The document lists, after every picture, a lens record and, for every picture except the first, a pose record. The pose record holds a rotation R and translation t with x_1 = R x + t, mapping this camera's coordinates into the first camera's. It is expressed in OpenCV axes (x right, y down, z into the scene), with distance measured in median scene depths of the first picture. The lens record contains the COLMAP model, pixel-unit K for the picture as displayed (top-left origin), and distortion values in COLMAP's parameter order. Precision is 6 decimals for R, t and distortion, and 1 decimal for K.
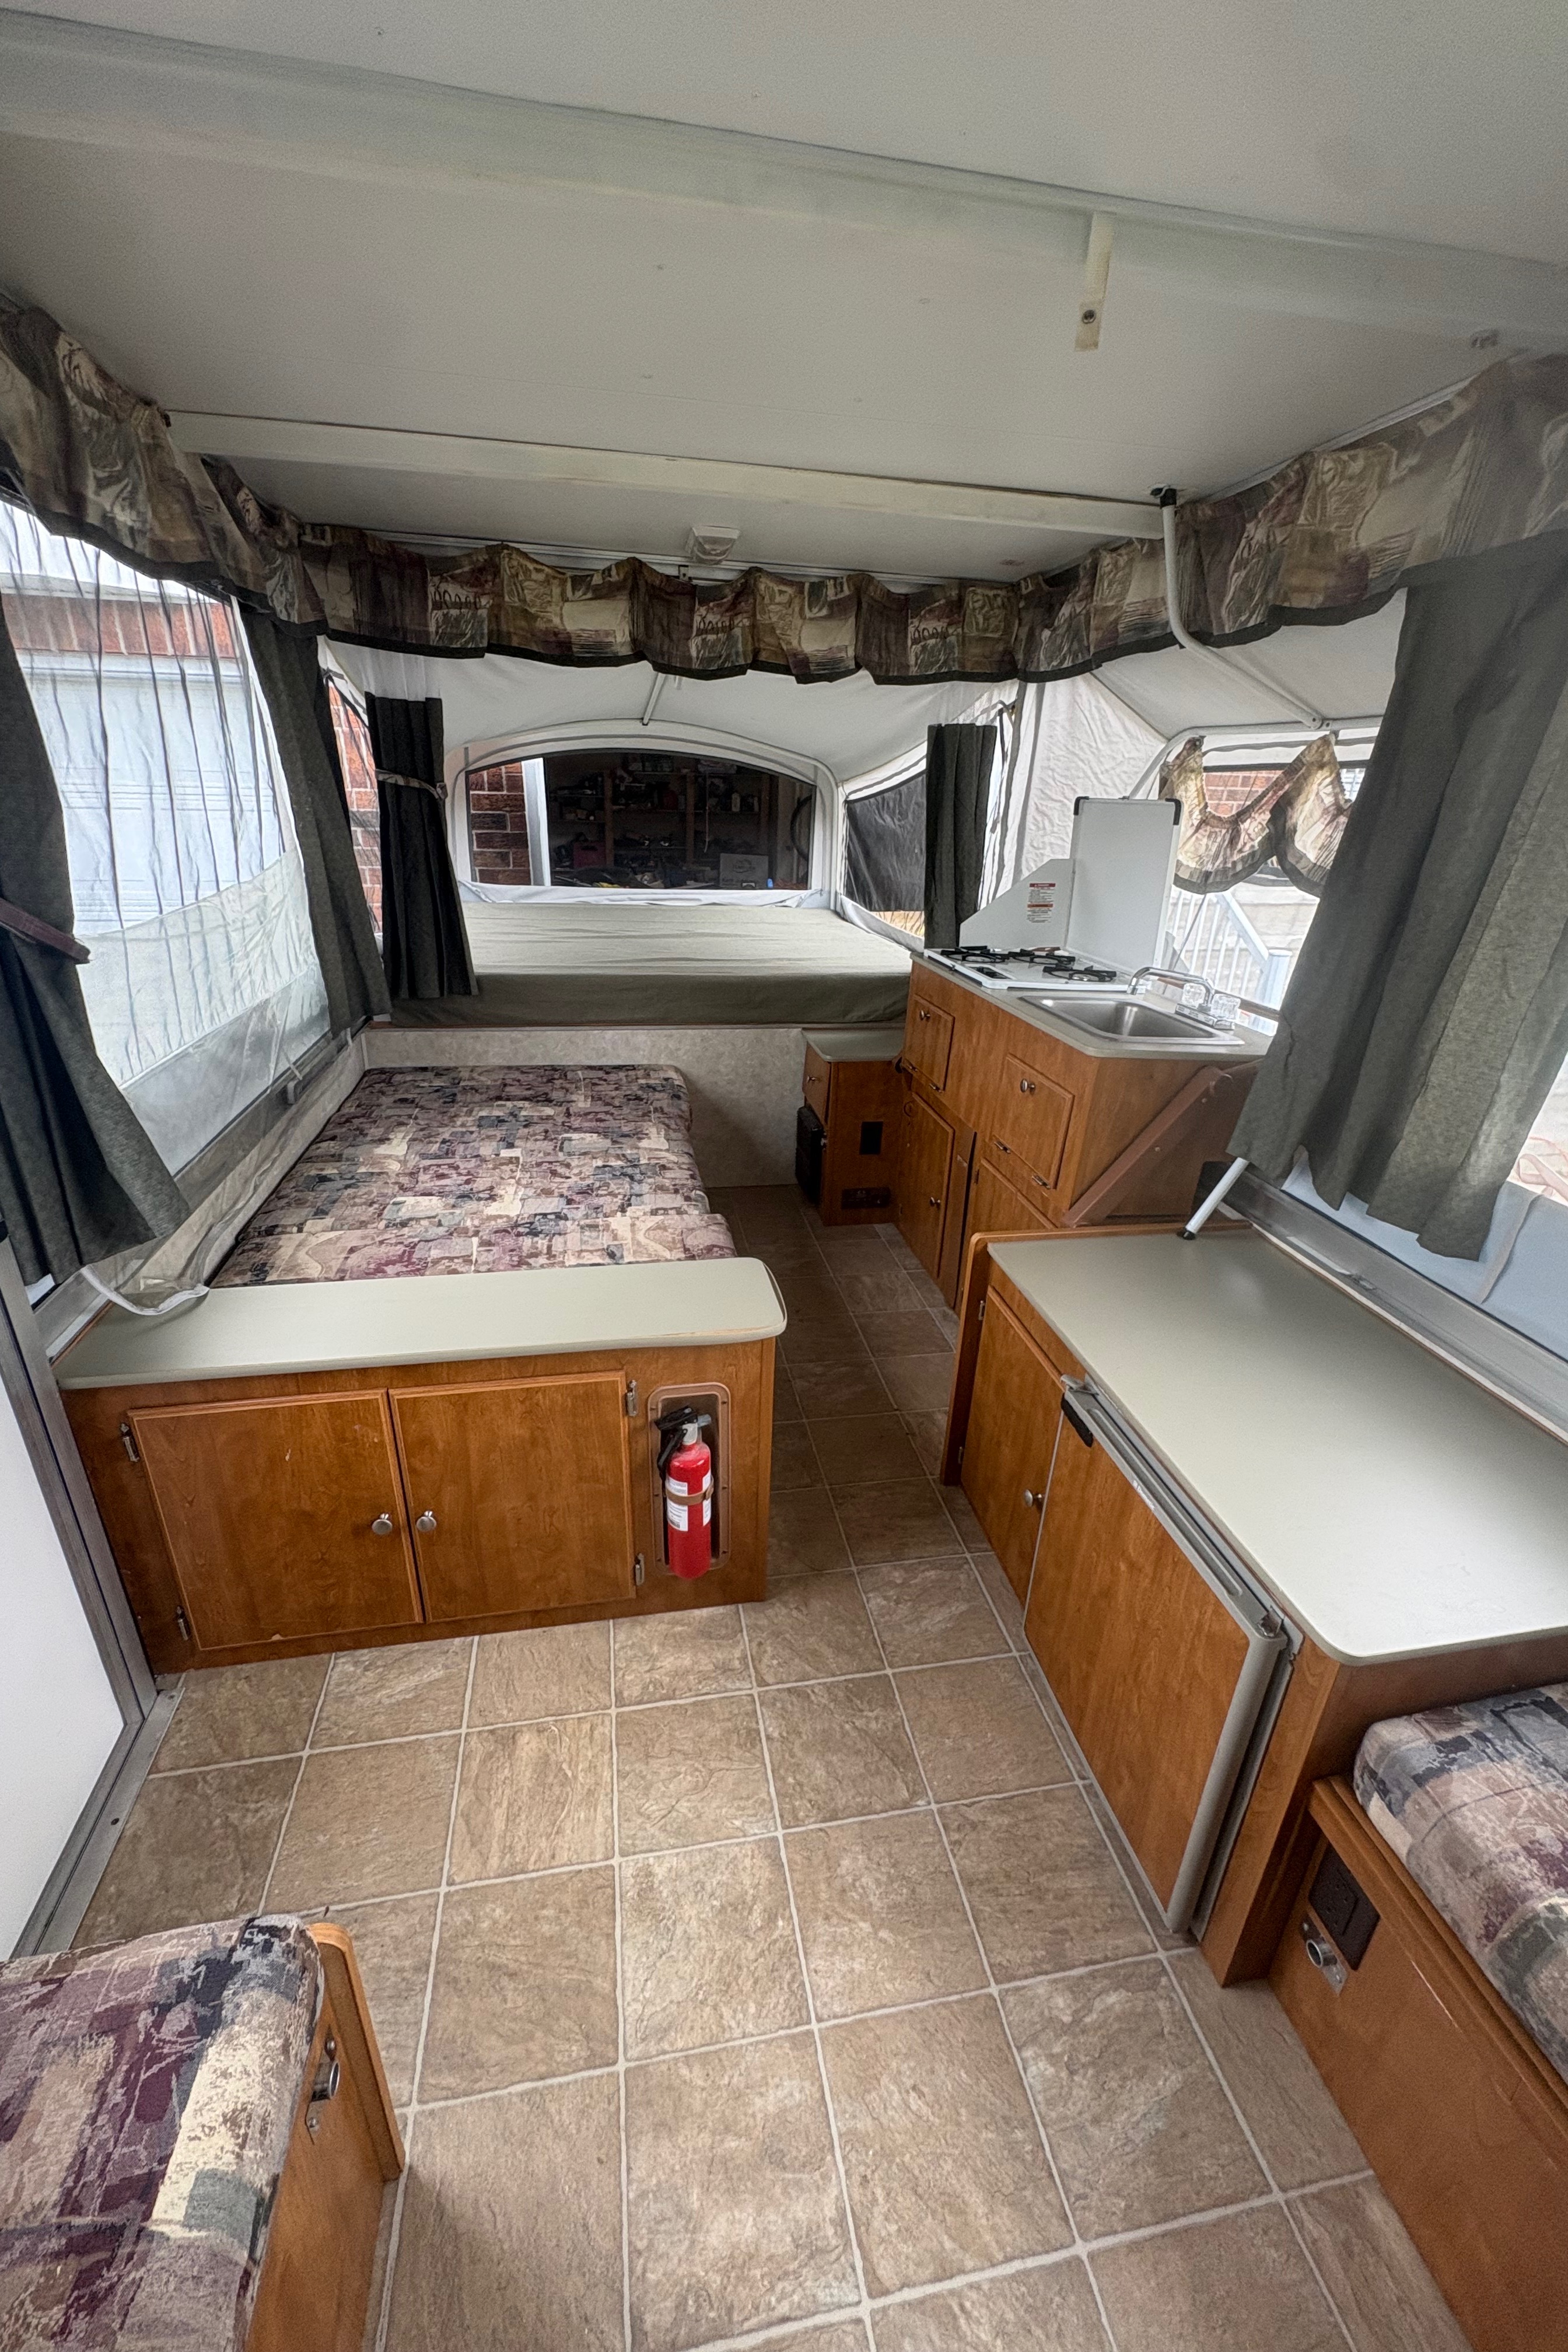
lens RADIAL K [[923.3, 0, 784.0], [0, 923.3, 1179.7], [0, 0, 1]] dist [0.000704, 0.000753]
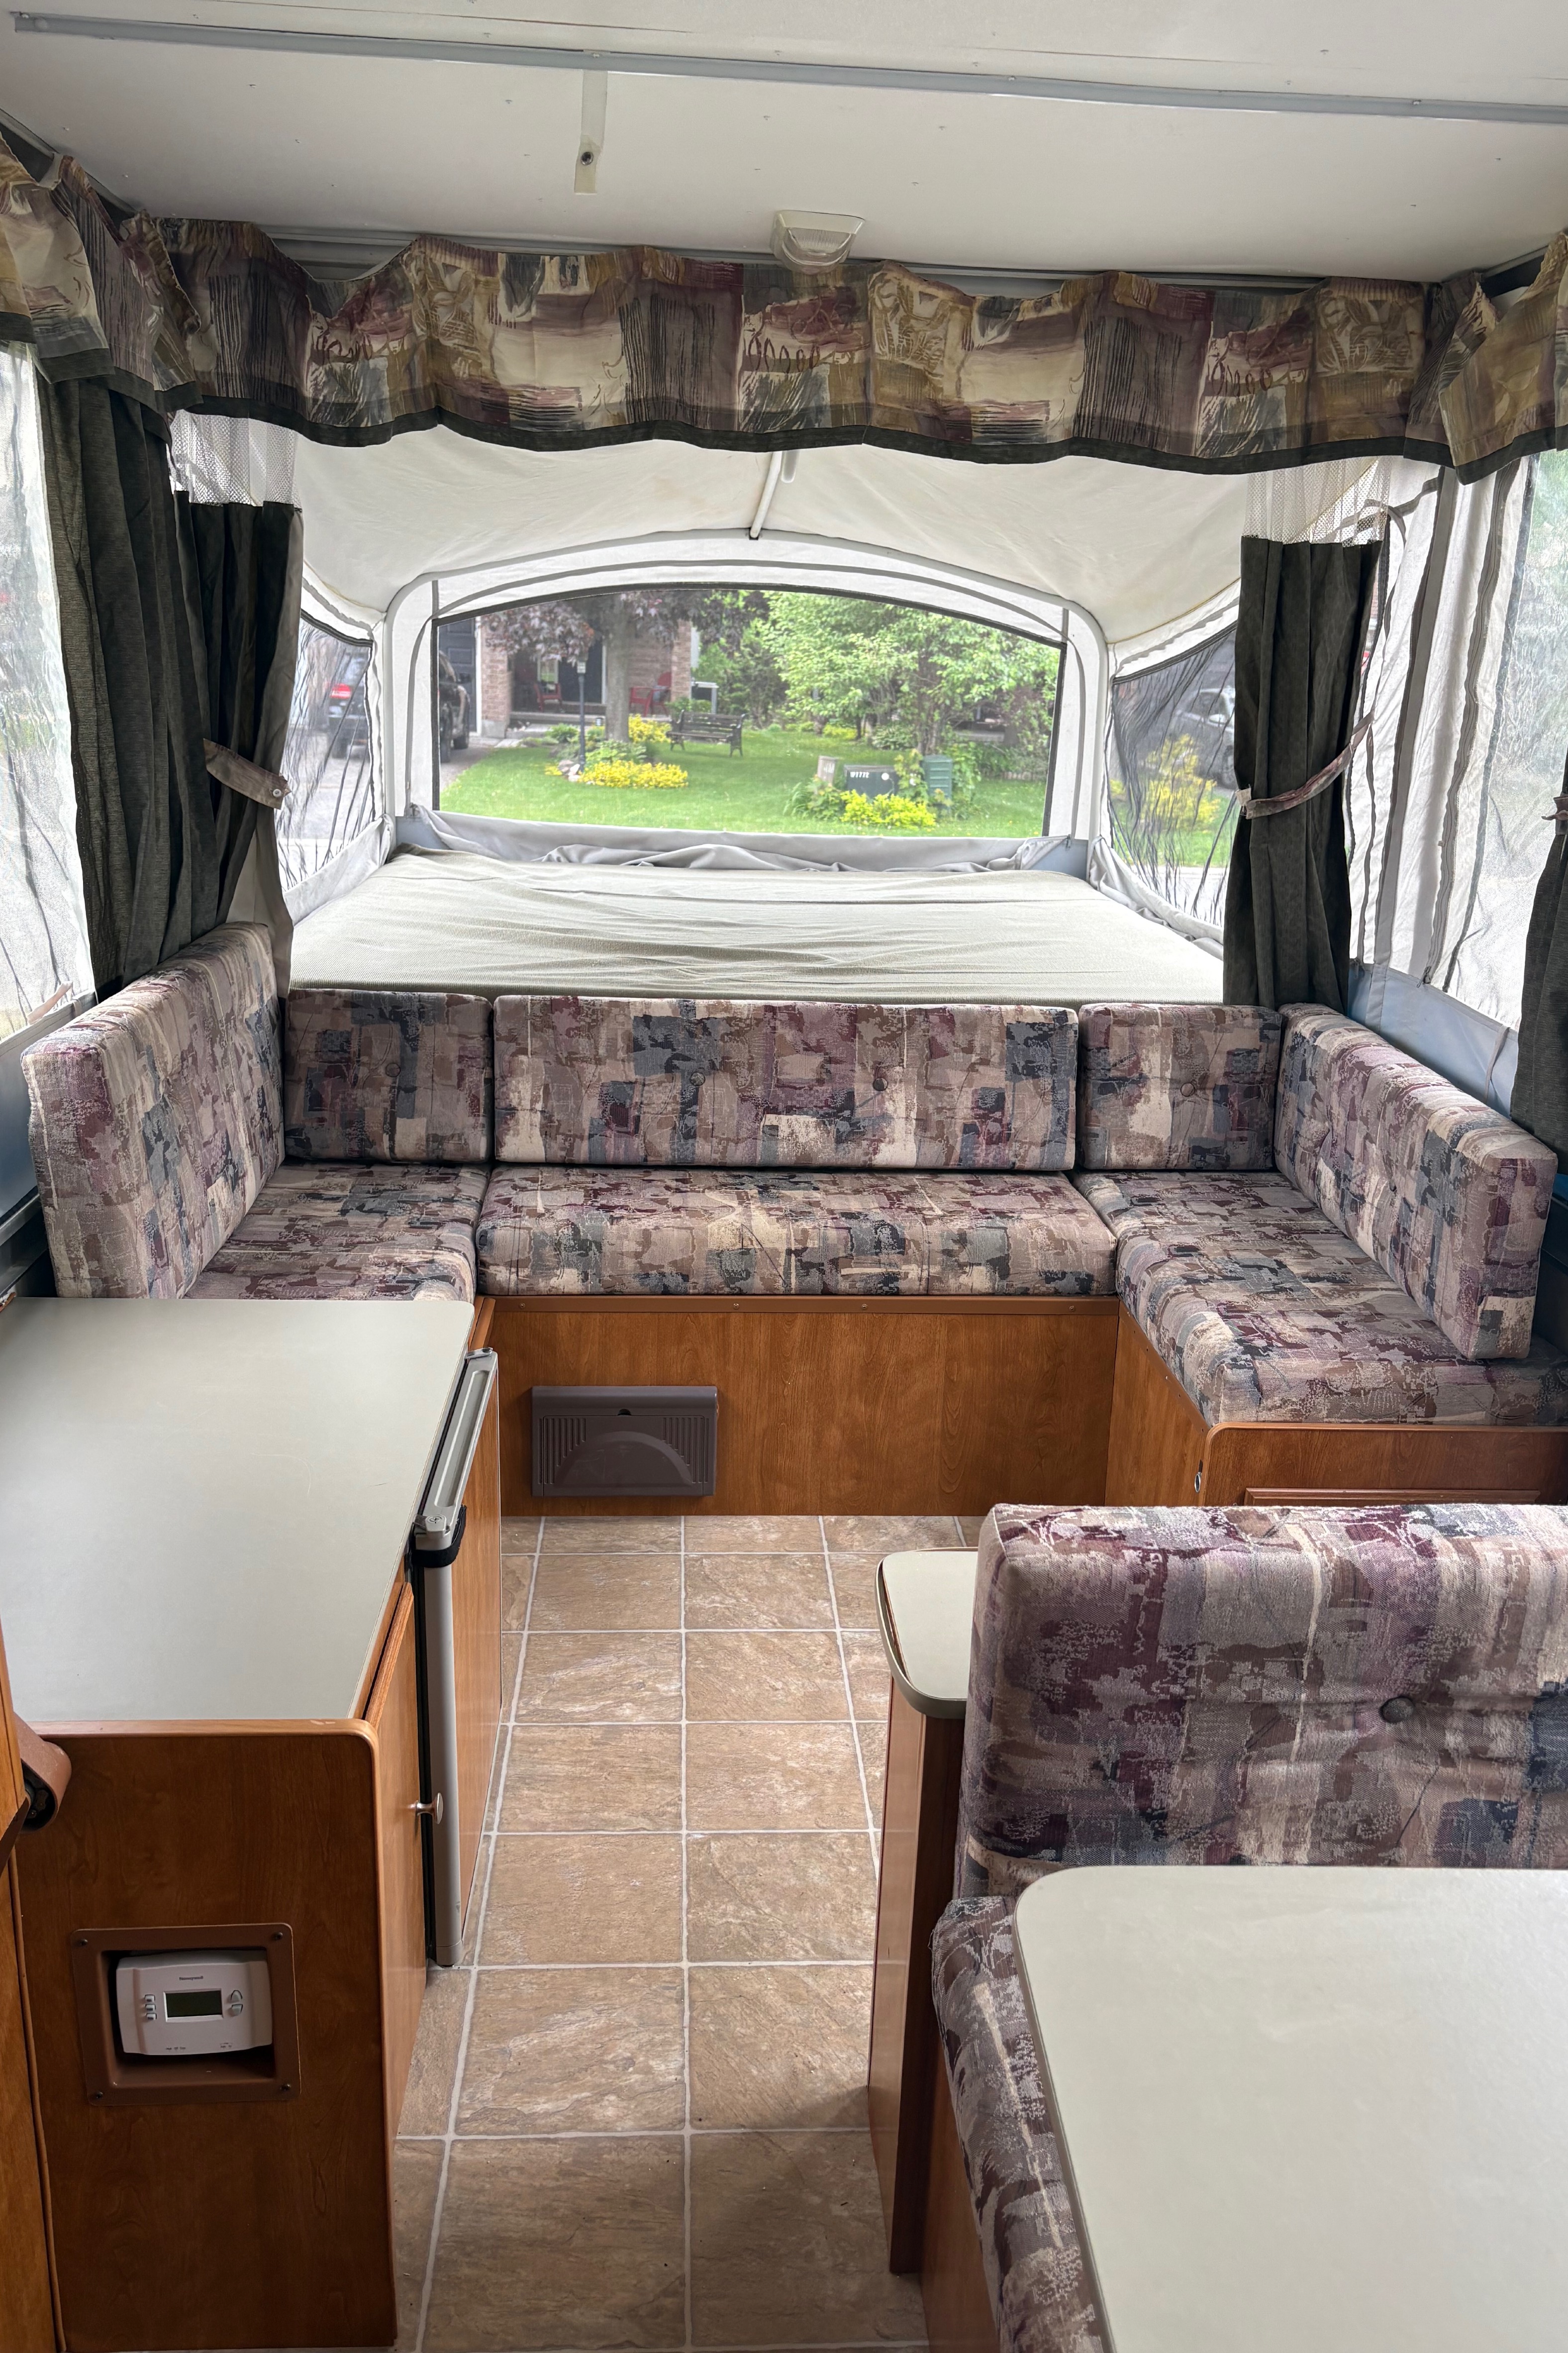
lens RADIAL K [[1754.2, 0, 782.4], [0, 1754.2, 1174.5], [0, 0, 1]] dist [0.039003, -0.024554]
pose [[-0.988778, -0.105361, 0.105911, -0.085767], [-0.012924, 0.766617, 0.641975, -0.544473], [-0.148832, 0.633402, -0.759375, 1.319563]]
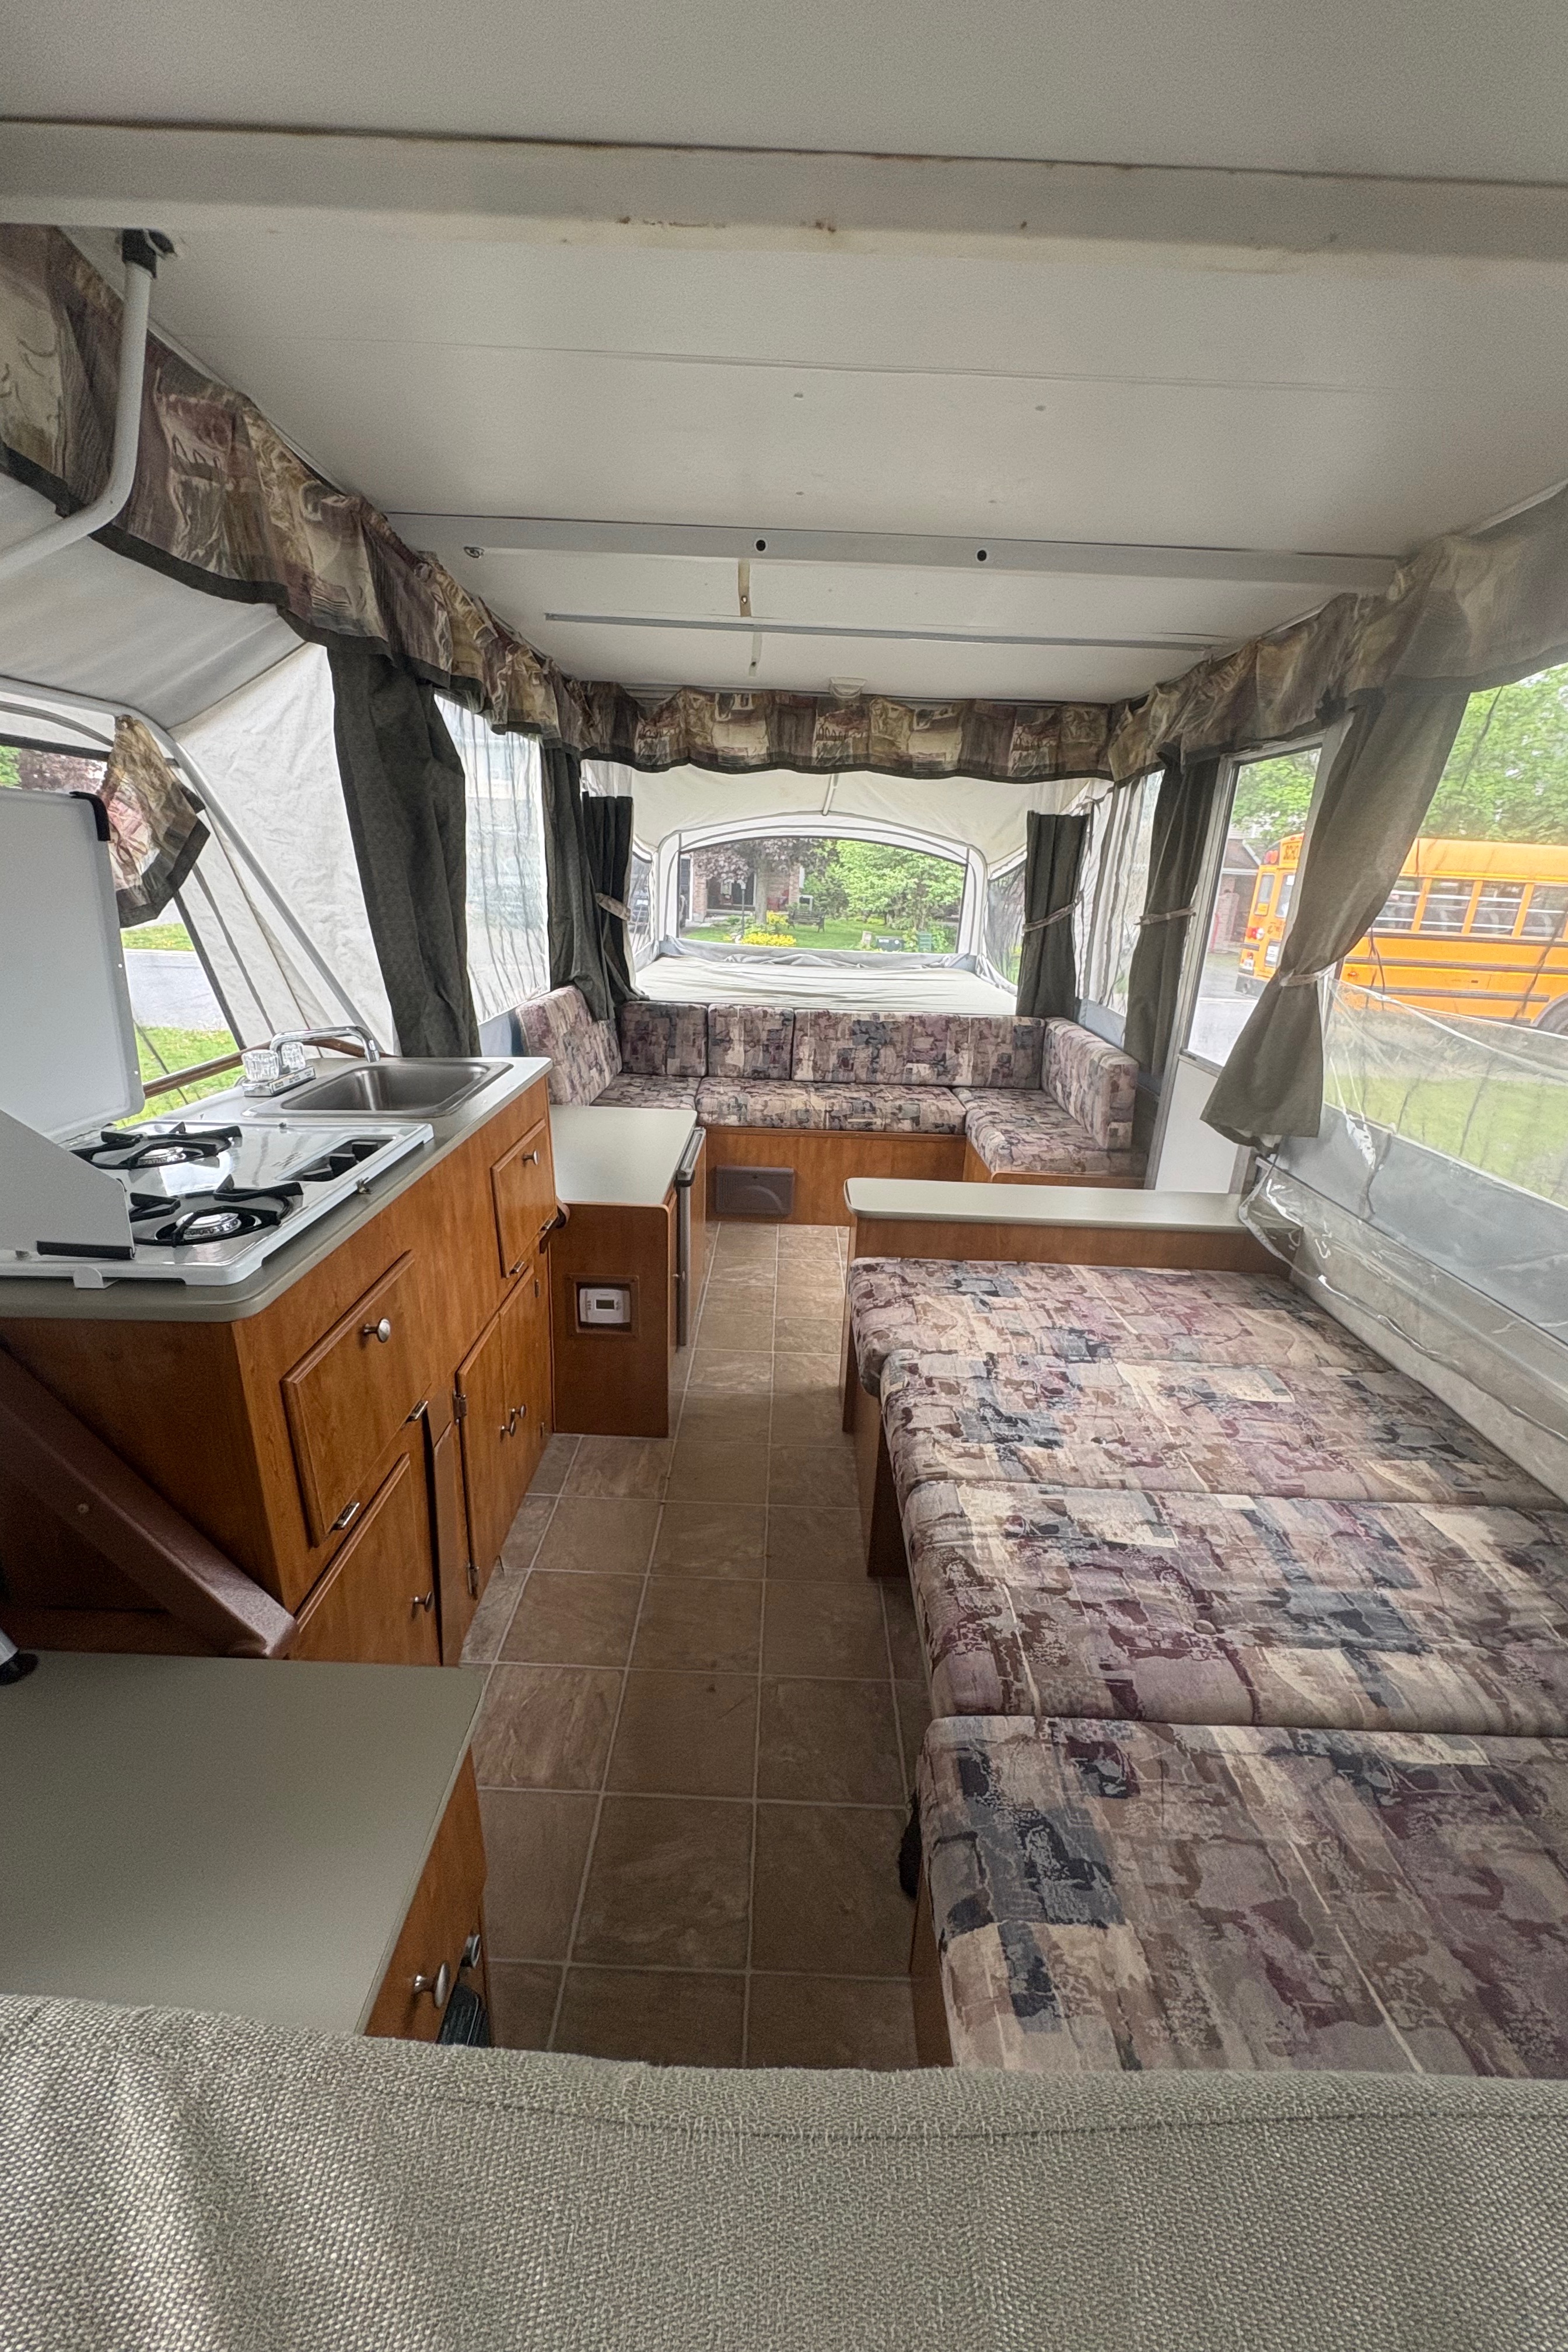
lens RADIAL K [[923.3, 0, 780.4], [0, 923.3, 1170.6], [0, 0, 1]] dist [0.000704, 0.000753]
pose [[-0.976556, -0.133531, 0.168845, -0.094749], [0.009363, 0.757268, 0.653037, -0.555807], [-0.215061, 0.639308, -0.738265, 1.355211]]
